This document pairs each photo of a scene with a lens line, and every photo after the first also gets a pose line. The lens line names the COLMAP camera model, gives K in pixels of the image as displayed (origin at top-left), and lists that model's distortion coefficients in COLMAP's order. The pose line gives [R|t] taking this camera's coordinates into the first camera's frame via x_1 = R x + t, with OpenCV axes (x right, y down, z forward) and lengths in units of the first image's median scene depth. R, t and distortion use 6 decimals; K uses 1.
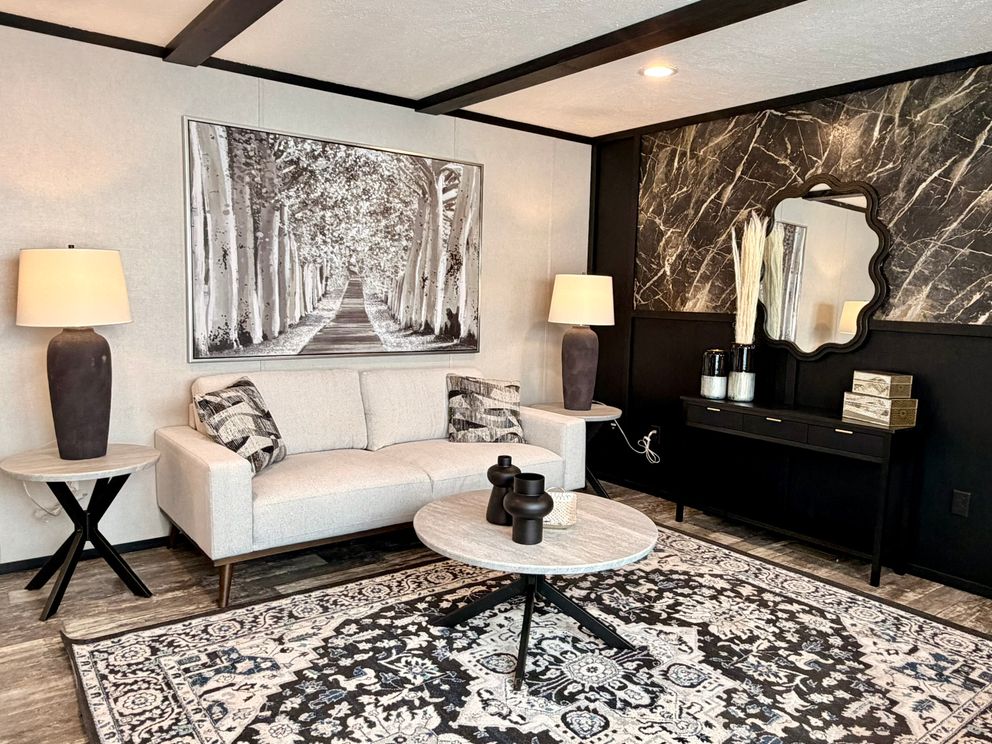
lens RADIAL K [[730.1, 0, 496.0], [0, 730.1, 372.0], [0, 0, 1]] dist [0.002240, -0.000065]
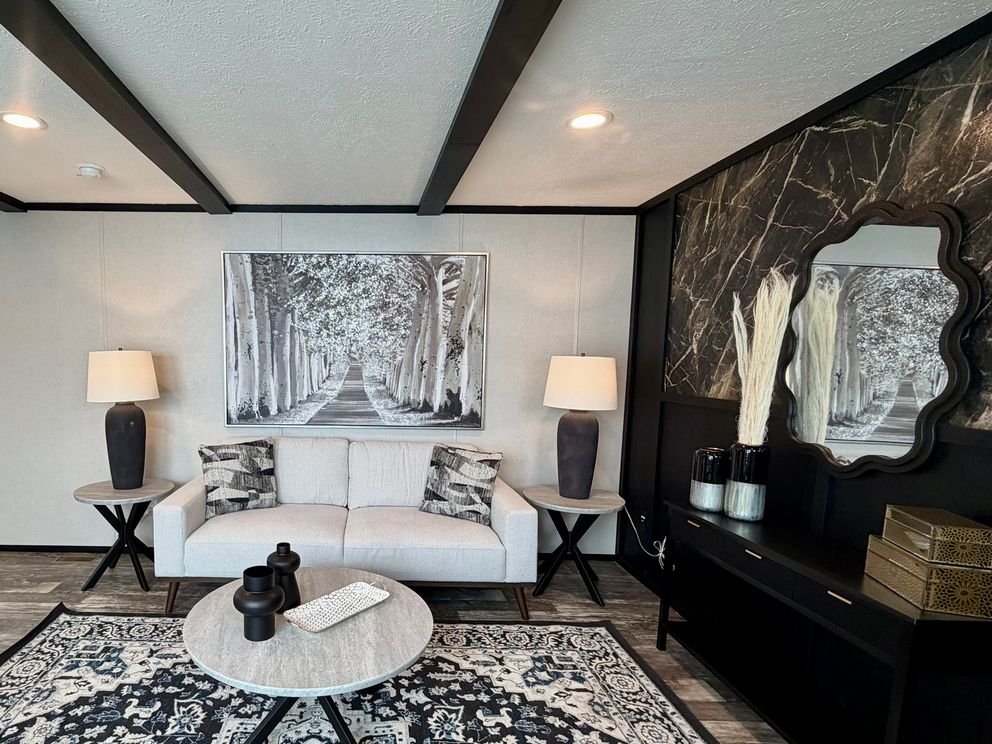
lens RADIAL K [[537.1, 0, 495.8], [0, 537.1, 405.9], [0, 0, 1]] dist [-0.000727, 0.000552]
pose [[0.784830, 0.045918, -0.618007, 0.519647], [-0.055656, 0.998444, 0.003506, -0.072025], [0.617206, 0.031644, 0.786165, 0.433435]]
